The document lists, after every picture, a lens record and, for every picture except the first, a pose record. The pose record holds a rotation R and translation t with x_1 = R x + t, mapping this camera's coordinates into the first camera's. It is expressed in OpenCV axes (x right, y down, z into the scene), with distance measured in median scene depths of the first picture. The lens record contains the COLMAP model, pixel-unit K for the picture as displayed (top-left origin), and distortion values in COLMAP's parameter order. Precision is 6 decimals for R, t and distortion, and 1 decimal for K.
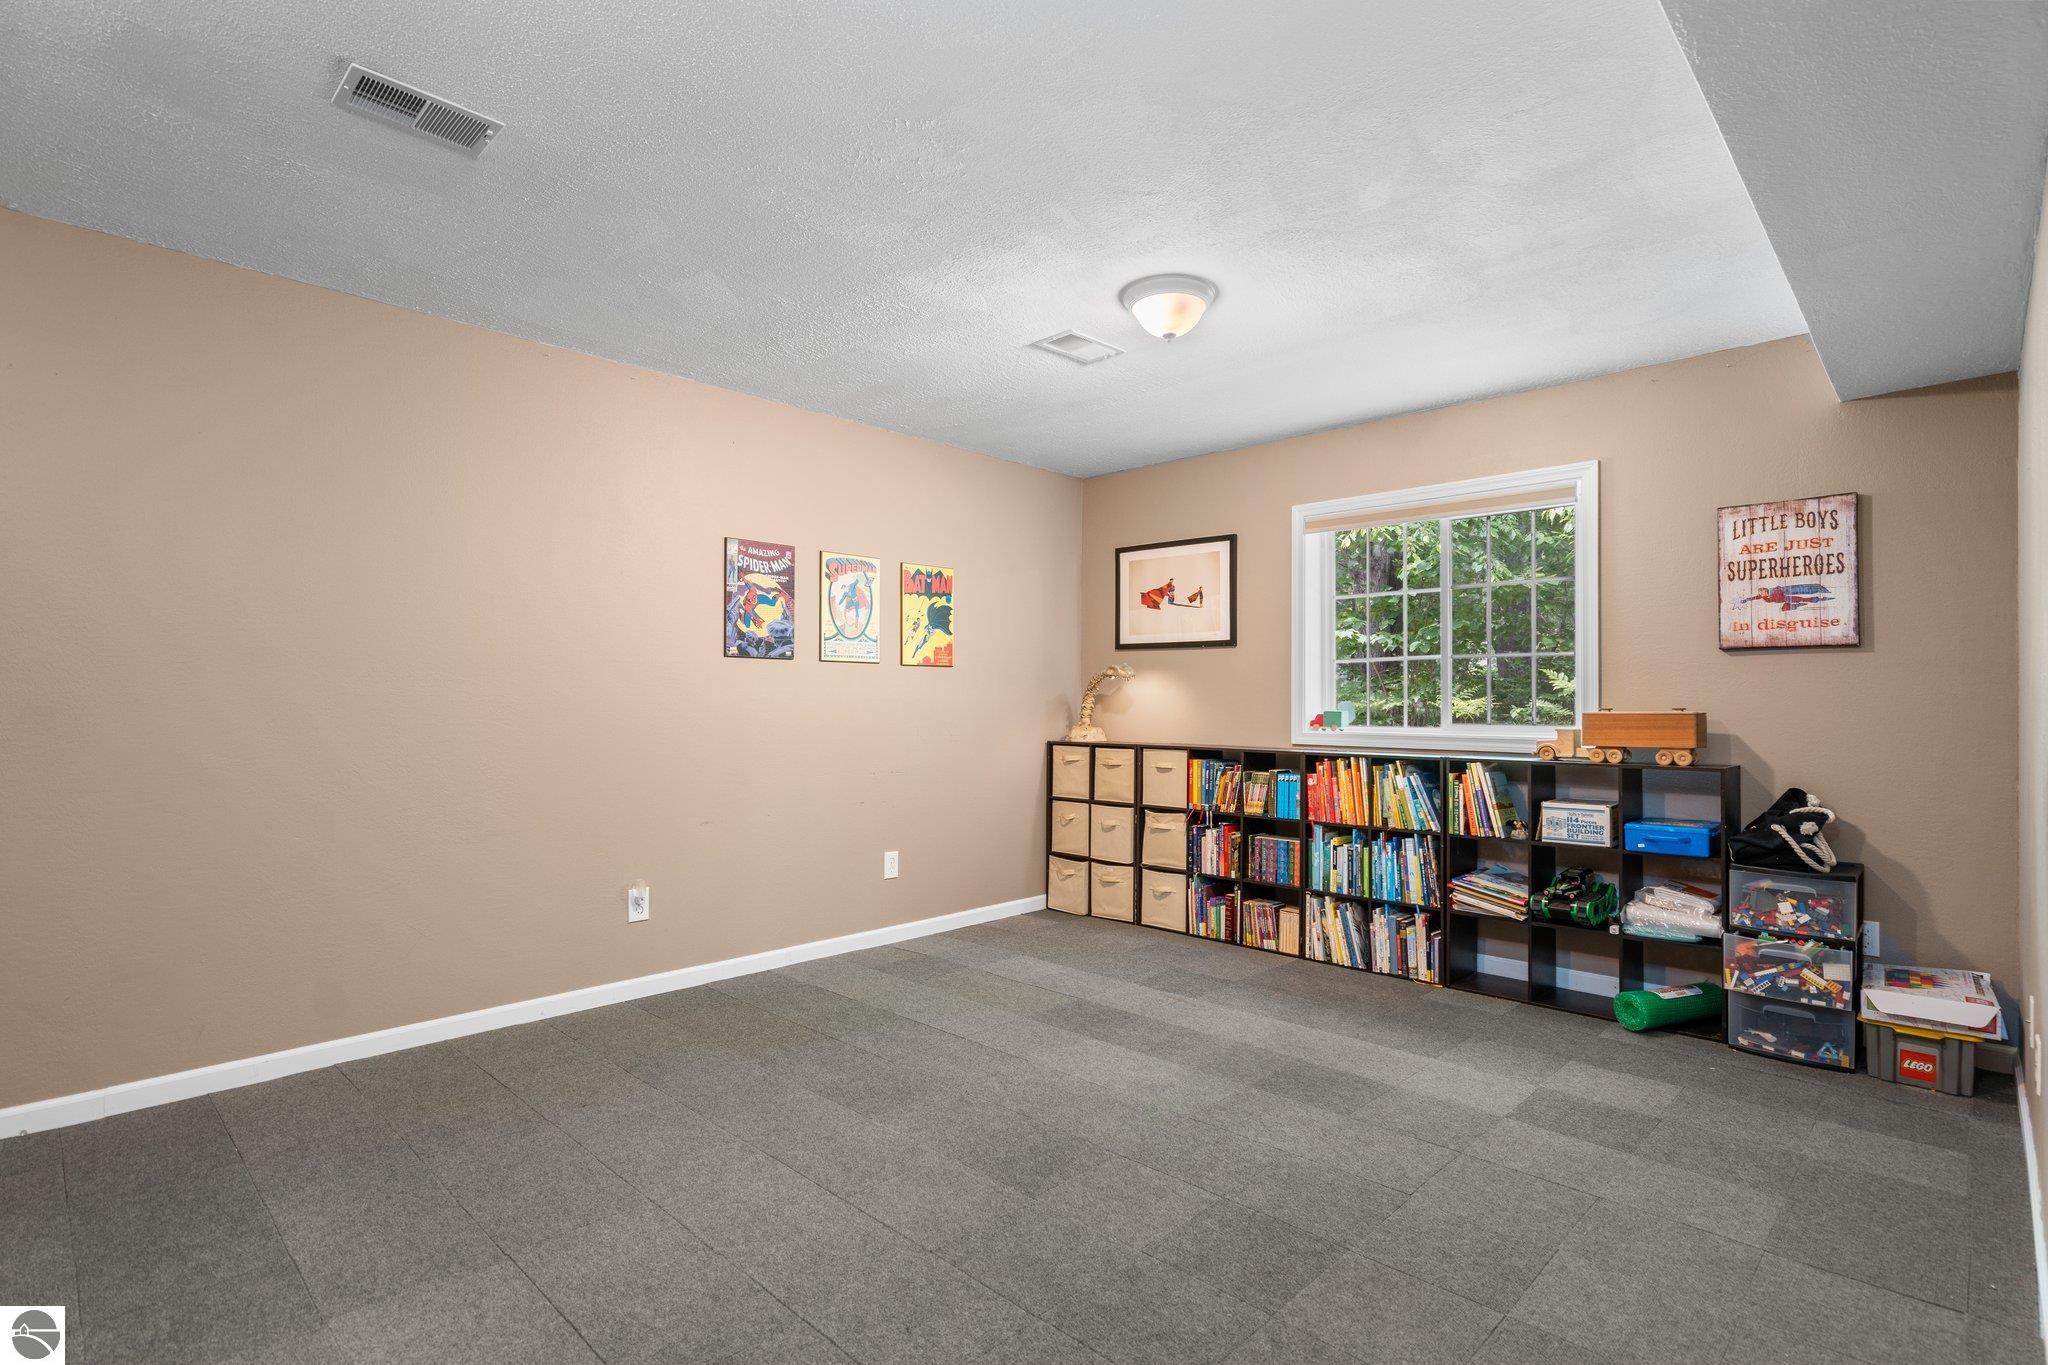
lens RADIAL K [[998.3, 0, 1035.5], [0, 998.3, 698.5], [0, 0, 1]] dist [0.004689, 0.000772]
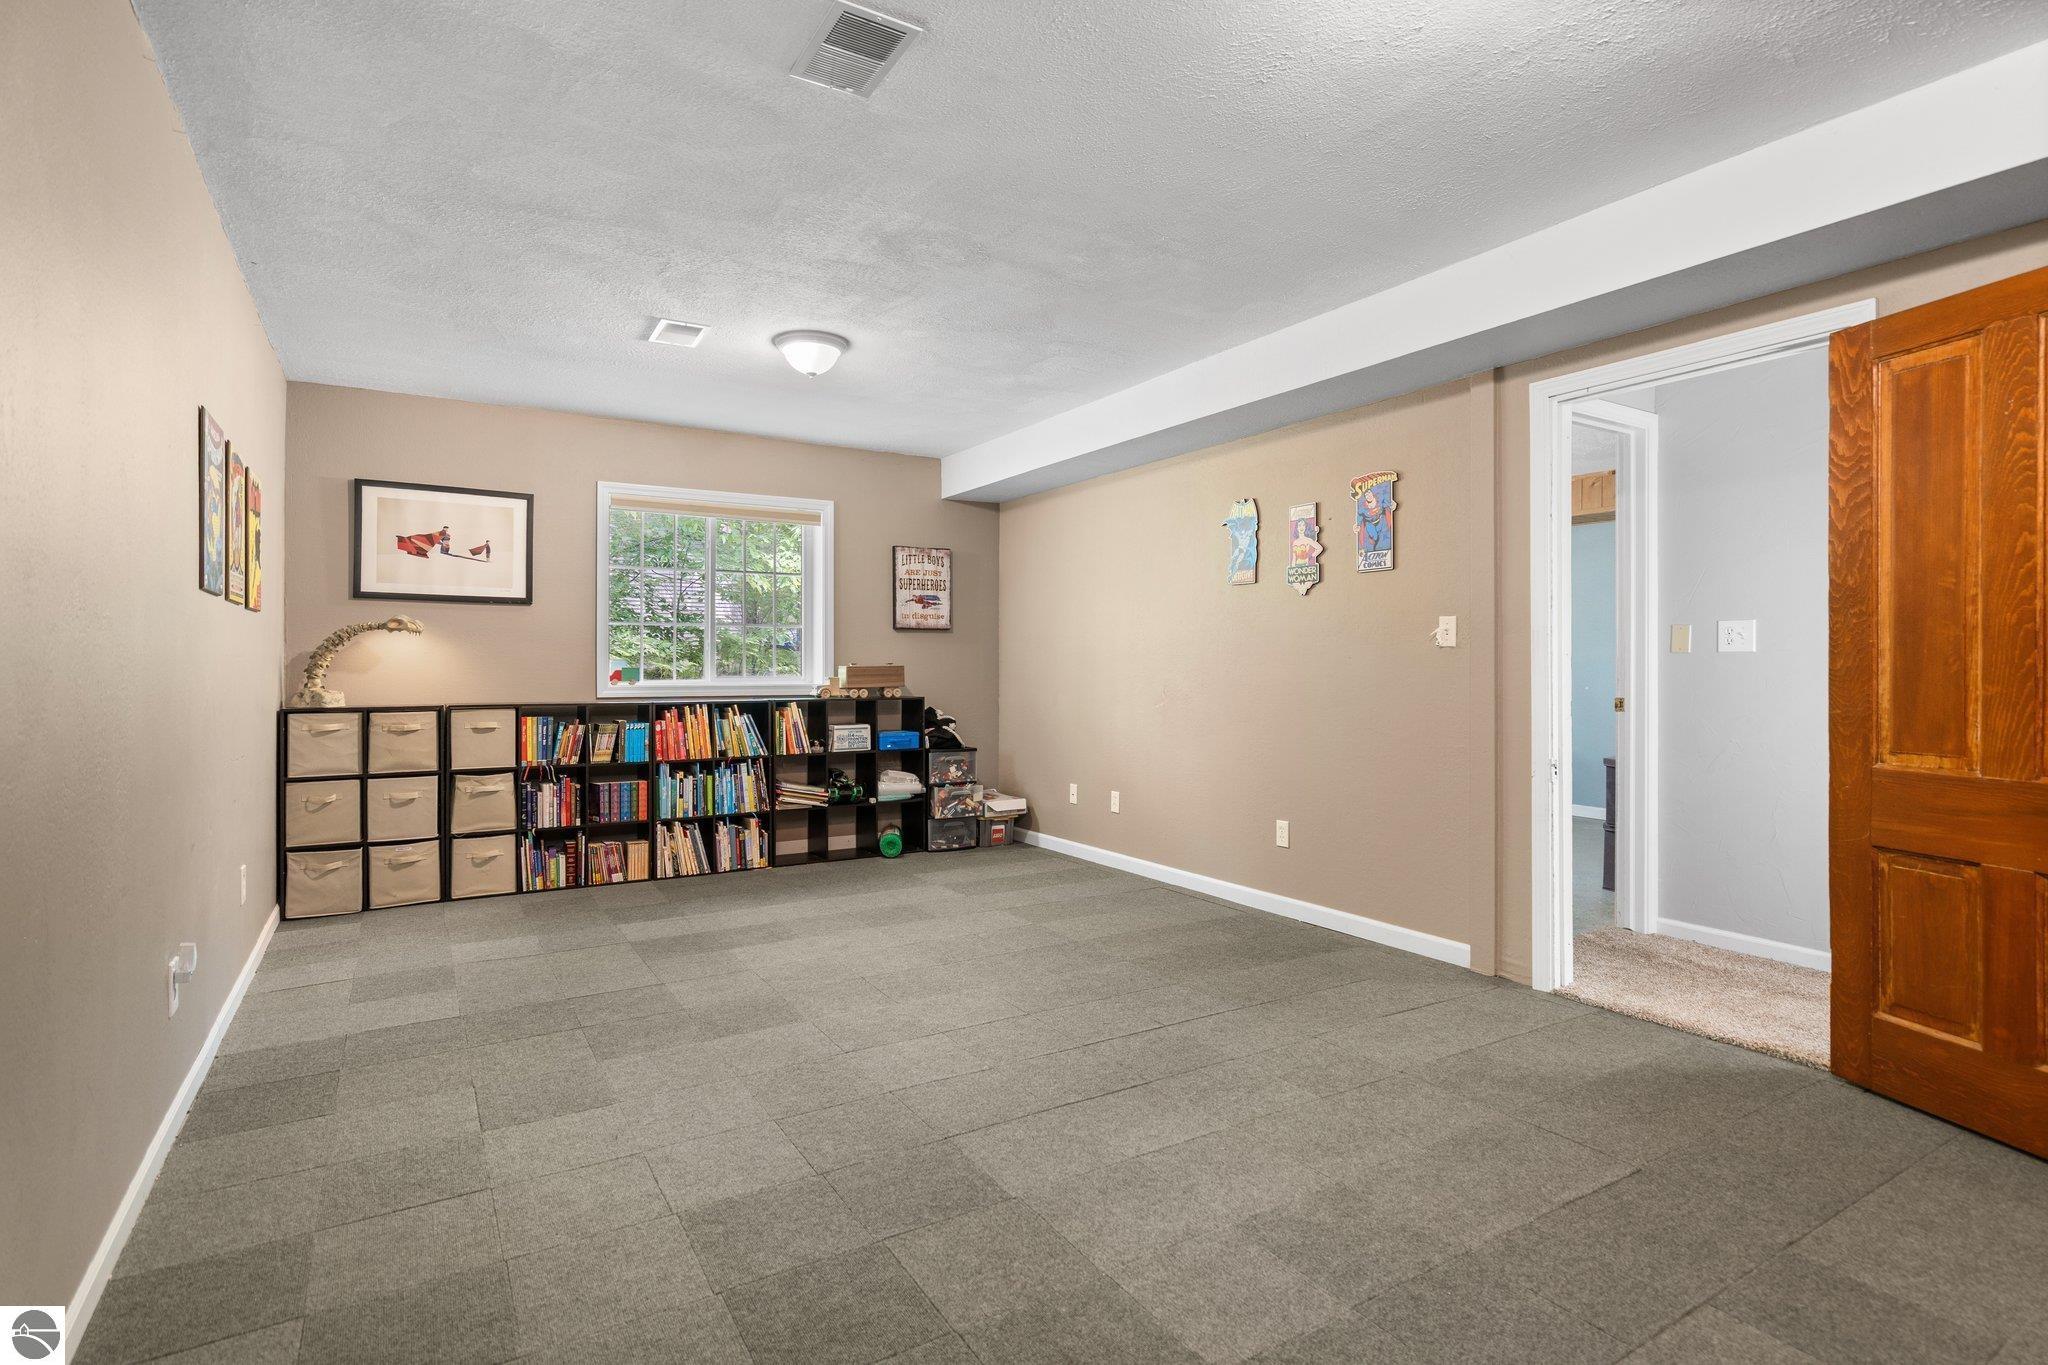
lens RADIAL K [[998.3, 0, 1027.1], [0, 998.3, 667.7], [0, 0, 1]] dist [0.004689, 0.000772]
pose [[0.258682, -0.008875, 0.965922, -0.751438], [-0.004133, 0.999938, 0.010295, -0.000750], [-0.965954, -0.006655, 0.258629, 0.284256]]
